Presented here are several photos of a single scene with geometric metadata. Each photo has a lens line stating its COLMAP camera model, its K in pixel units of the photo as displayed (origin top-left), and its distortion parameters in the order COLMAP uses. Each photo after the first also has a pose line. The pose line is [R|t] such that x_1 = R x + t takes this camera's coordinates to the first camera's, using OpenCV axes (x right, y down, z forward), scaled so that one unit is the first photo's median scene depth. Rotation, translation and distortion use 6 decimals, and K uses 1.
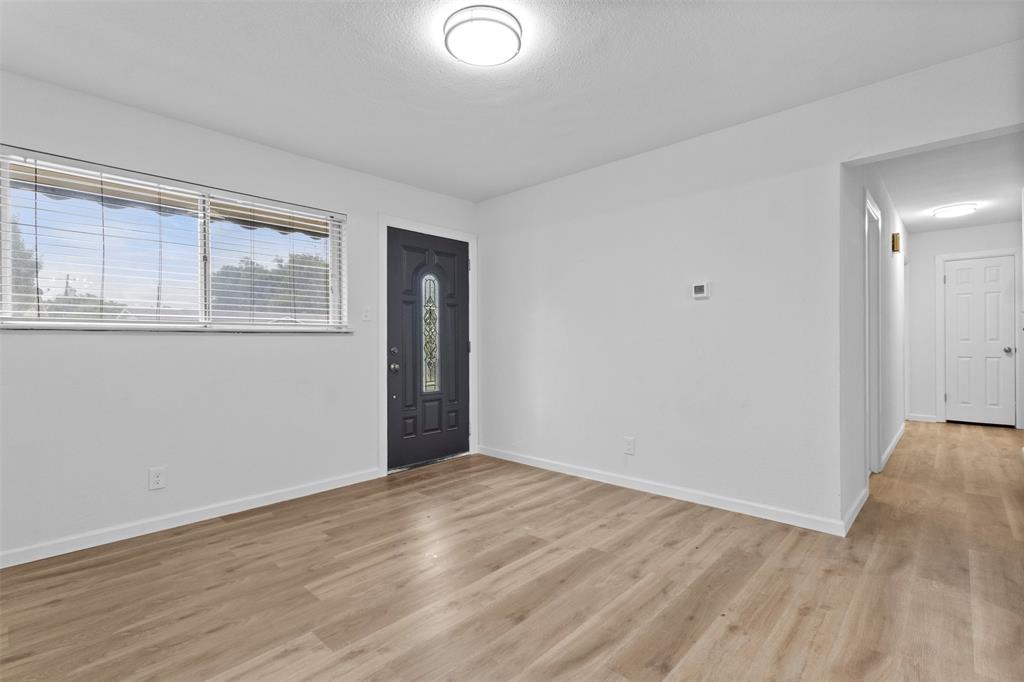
lens RADIAL K [[475.4, 0, 509.3], [0, 475.4, 343.3], [0, 0, 1]] dist [0.008705, -0.000948]
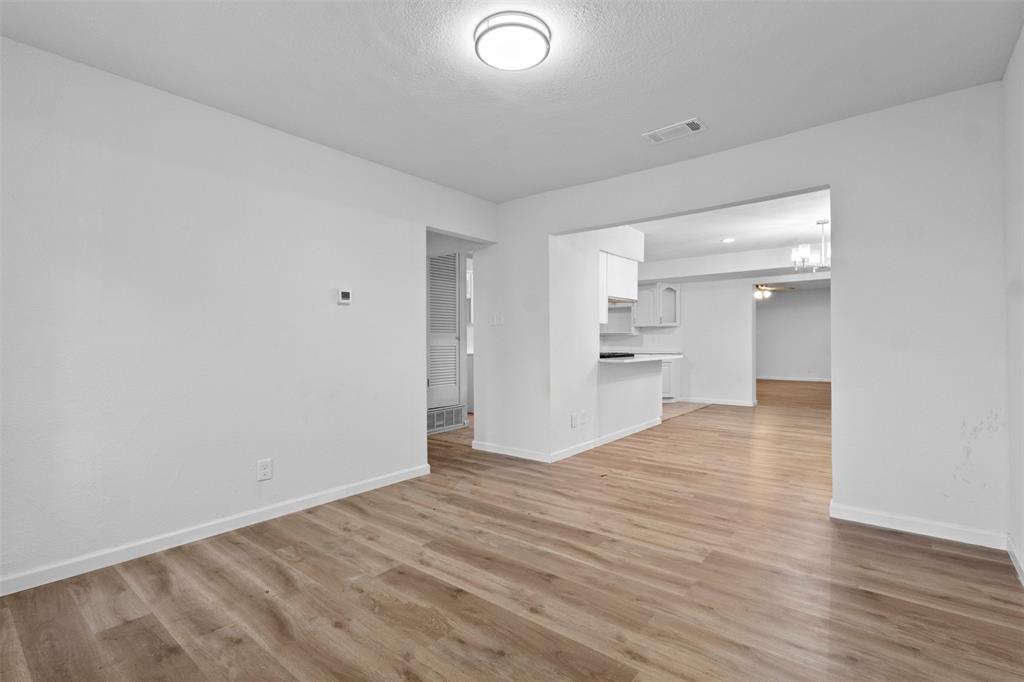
lens RADIAL K [[475.4, 0, 518.8], [0, 475.4, 343.4], [0, 0, 1]] dist [0.008705, -0.000948]
pose [[-0.084052, 0.008264, 0.996427, -0.808584], [0.010684, 0.999916, -0.007392, 0.008275], [-0.996404, 0.010024, -0.084133, 0.825231]]
